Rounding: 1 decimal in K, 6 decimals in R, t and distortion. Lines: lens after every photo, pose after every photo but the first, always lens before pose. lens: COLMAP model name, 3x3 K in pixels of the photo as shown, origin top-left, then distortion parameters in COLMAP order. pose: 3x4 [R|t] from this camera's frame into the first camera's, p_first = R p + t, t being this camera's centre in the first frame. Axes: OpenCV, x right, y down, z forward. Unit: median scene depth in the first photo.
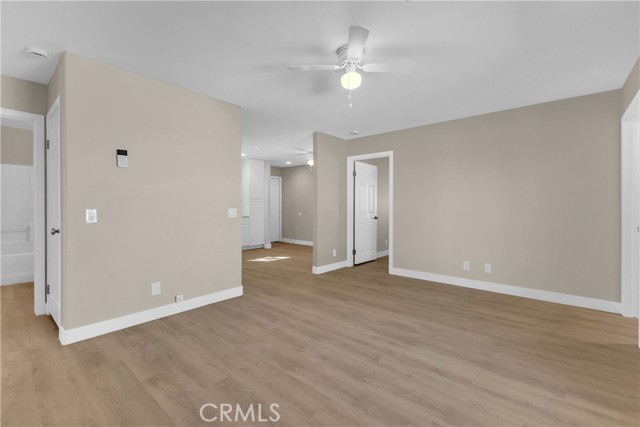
lens RADIAL K [[276.8, 0, 321.3], [0, 276.8, 209.7], [0, 0, 1]] dist [0.012026, 0.000133]
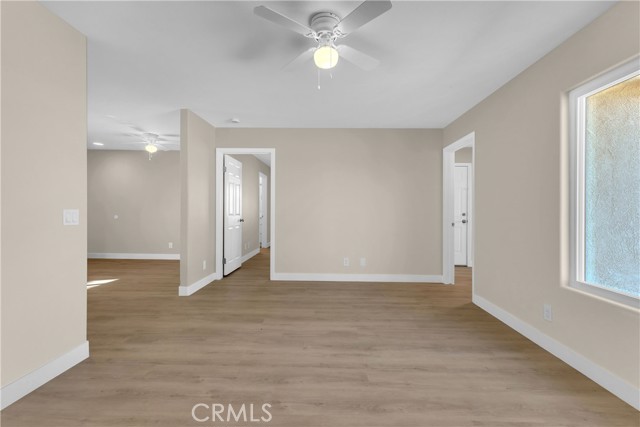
lens RADIAL K [[276.8, 0, 321.3], [0, 276.8, 209.7], [0, 0, 1]] dist [0.012026, 0.000133]
pose [[0.778114, 0.002930, 0.628116, -0.326735], [0.000096, 0.999989, -0.004784, -0.001090], [-0.628123, 0.003783, 0.778105, 0.271665]]
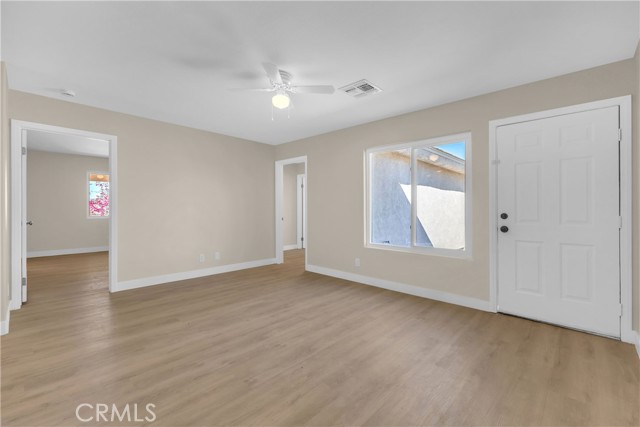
lens RADIAL K [[276.8, 0, 321.3], [0, 276.8, 209.7], [0, 0, 1]] dist [0.012026, 0.000133]
pose [[0.048374, -0.005920, 0.998812, -0.807183], [0.003459, 0.999977, 0.005760, -0.006650], [-0.998823, 0.003177, 0.048394, 0.589952]]
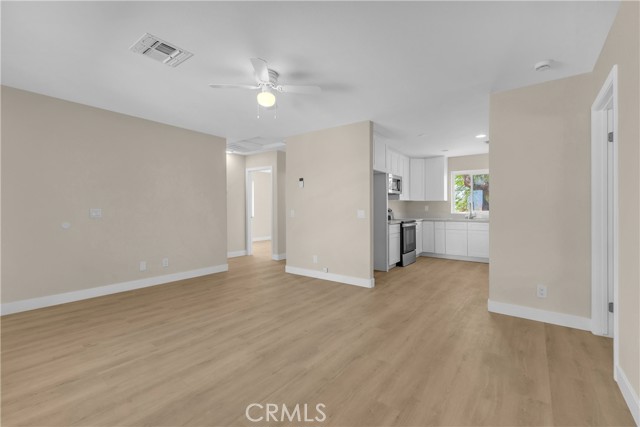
lens RADIAL K [[276.8, 0, 321.3], [0, 276.8, 209.7], [0, 0, 1]] dist [0.012026, 0.000133]
pose [[0.058746, -0.003481, -0.998267, 0.967787], [-0.006548, 0.999971, -0.003872, -0.000733], [0.998251, 0.006764, 0.058721, 0.880057]]
